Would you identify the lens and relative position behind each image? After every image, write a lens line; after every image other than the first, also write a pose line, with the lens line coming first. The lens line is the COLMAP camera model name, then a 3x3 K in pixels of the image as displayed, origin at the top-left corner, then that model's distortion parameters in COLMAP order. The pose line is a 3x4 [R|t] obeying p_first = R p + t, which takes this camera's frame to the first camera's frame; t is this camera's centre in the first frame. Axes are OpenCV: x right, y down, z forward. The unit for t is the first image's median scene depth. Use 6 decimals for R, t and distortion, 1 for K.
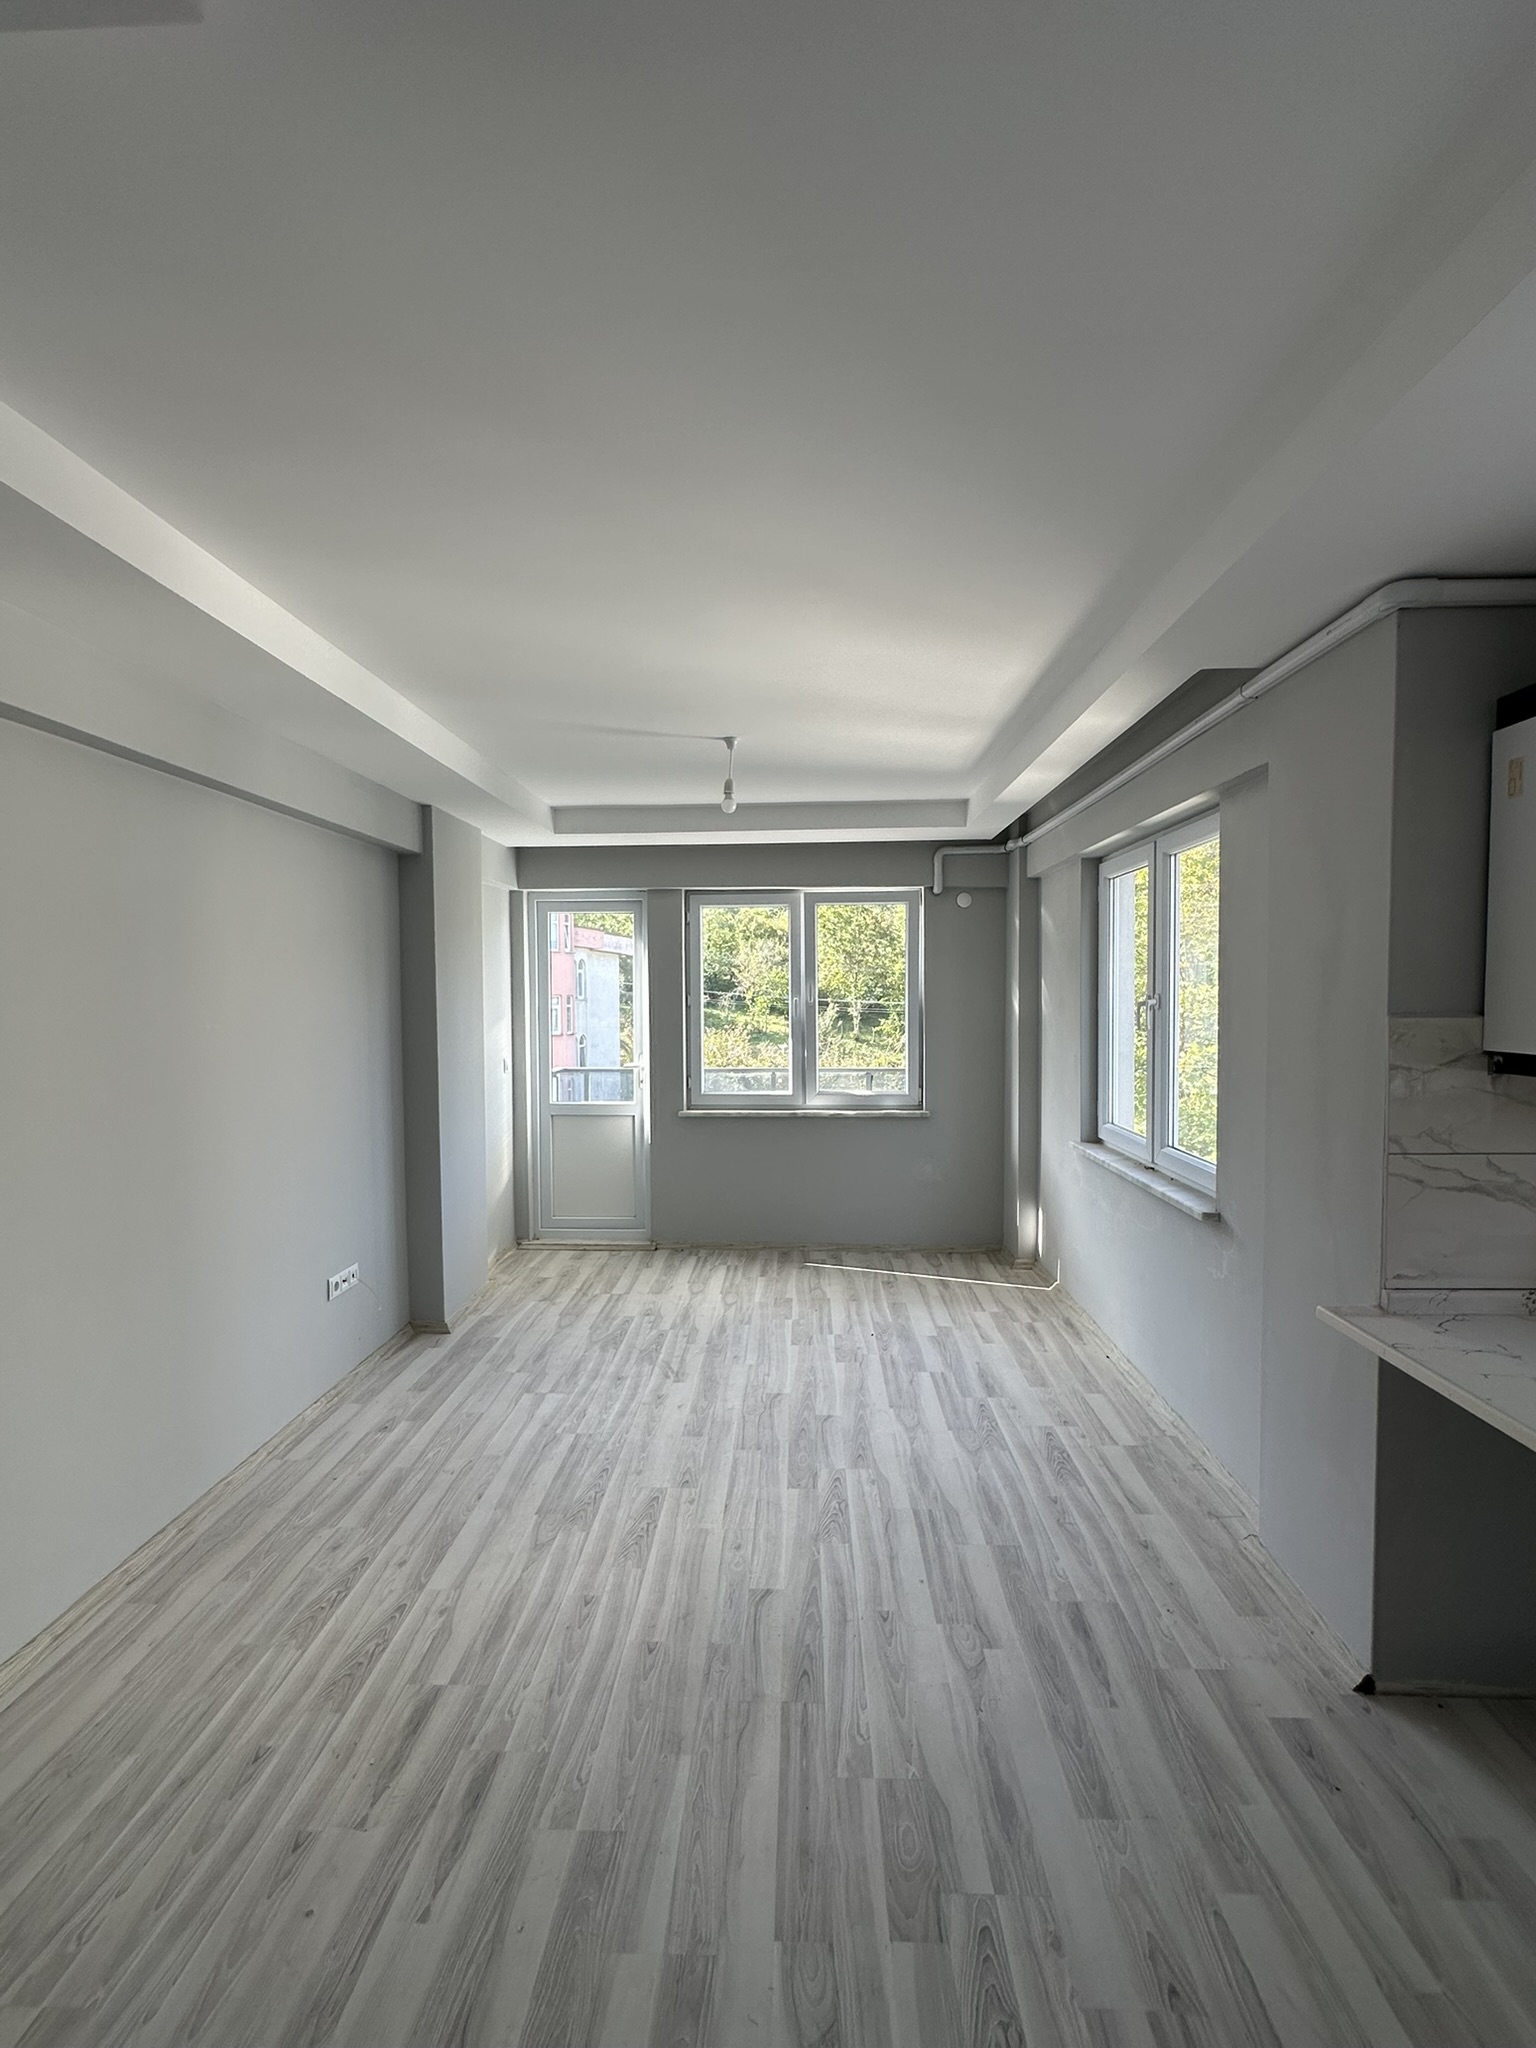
lens RADIAL K [[918.5, 0, 762.6], [0, 918.5, 1022.3], [0, 0, 1]] dist [-0.000862, 0.000264]
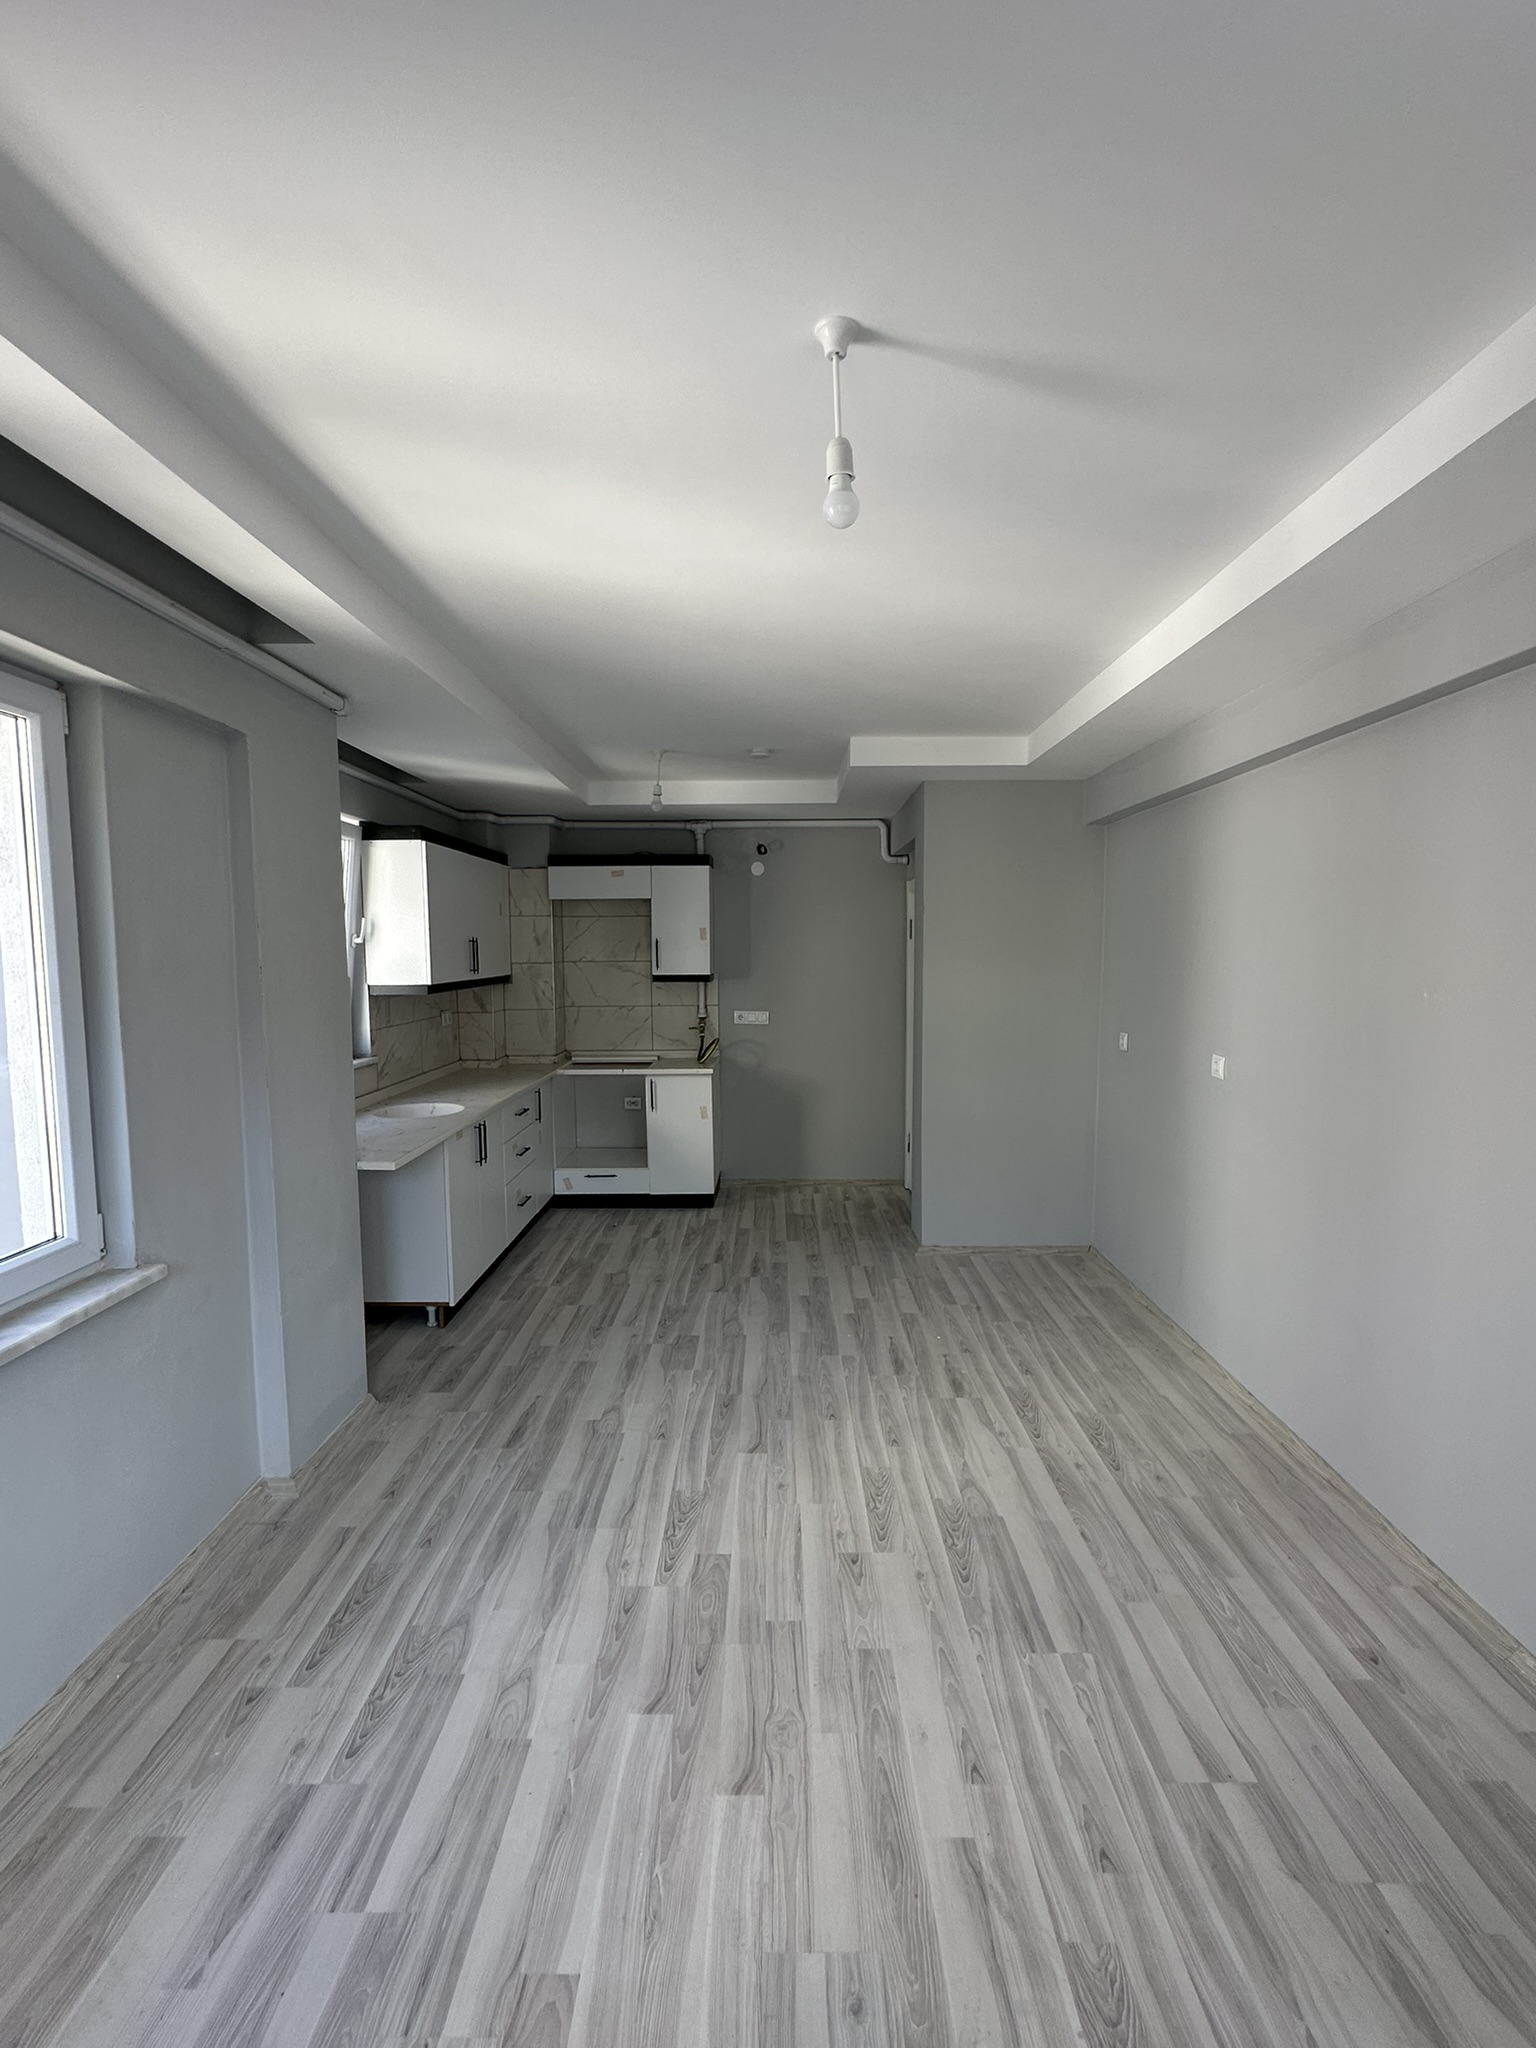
lens RADIAL K [[918.5, 0, 767.2], [0, 918.5, 1021.2], [0, 0, 1]] dist [-0.000862, 0.000264]
pose [[-0.999314, 0.011711, -0.035141, 0.021066], [0.007740, 0.993782, 0.111076, -0.081223], [0.036224, 0.110727, -0.993190, 2.132600]]
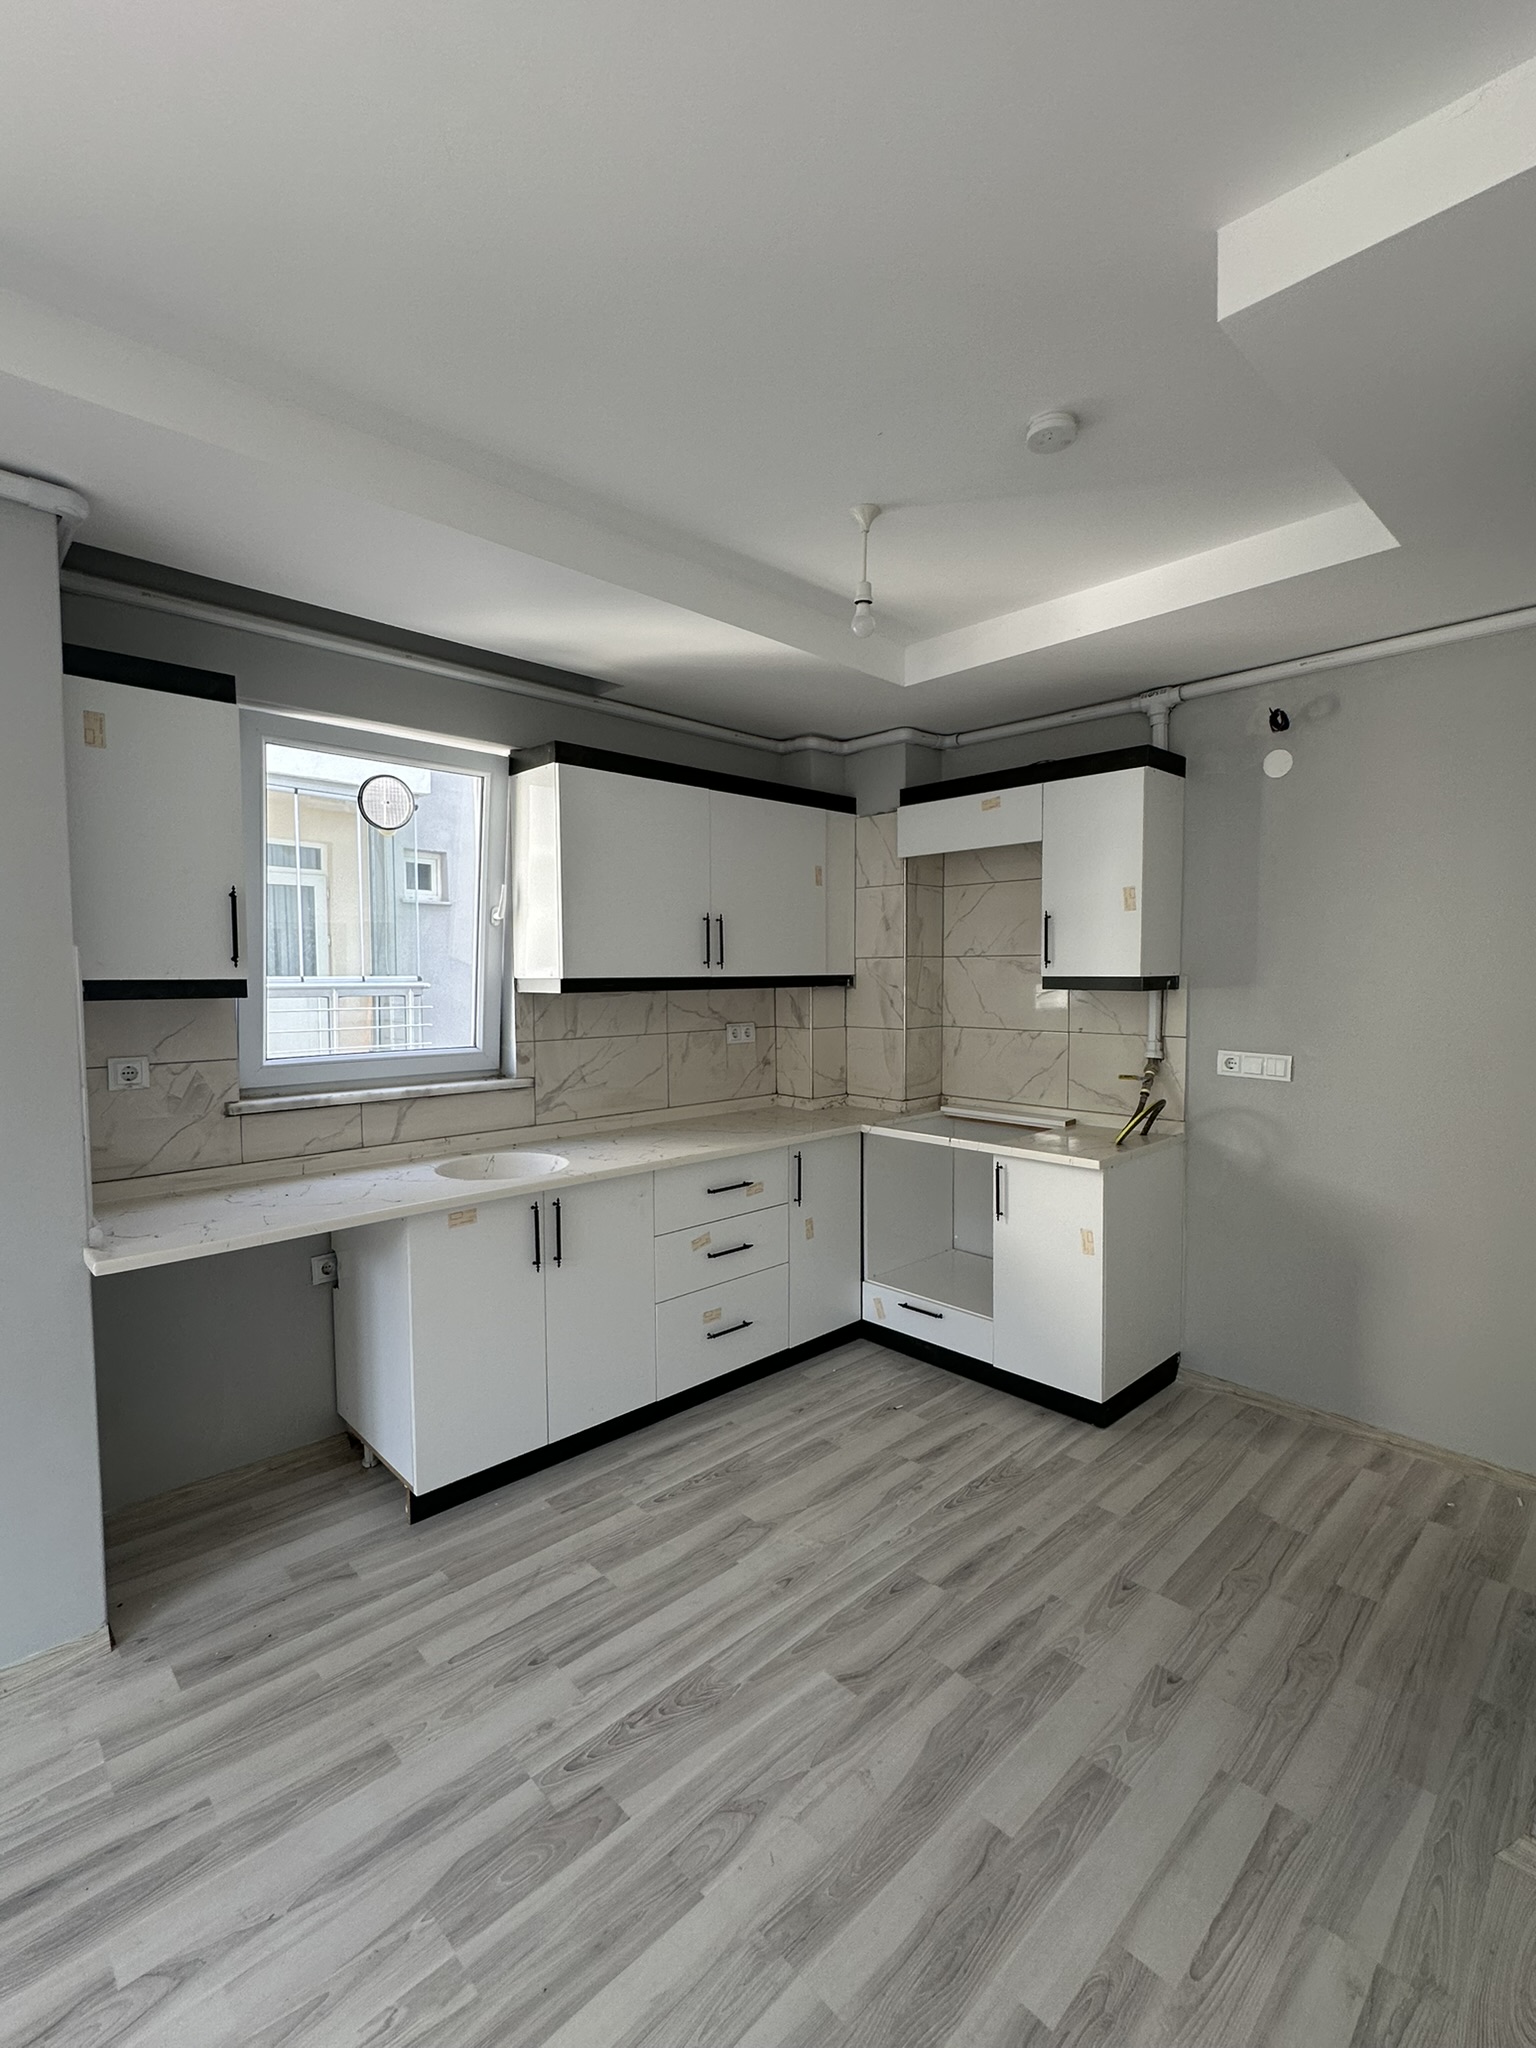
lens RADIAL K [[918.5, 0, 767.2], [0, 918.5, 1023.6], [0, 0, 1]] dist [-0.000862, 0.000264]
pose [[-0.720240, -0.033113, 0.692934, -0.415508], [0.027210, 0.996743, 0.075913, 0.017850], [-0.693191, 0.073530, -0.716994, 0.983986]]
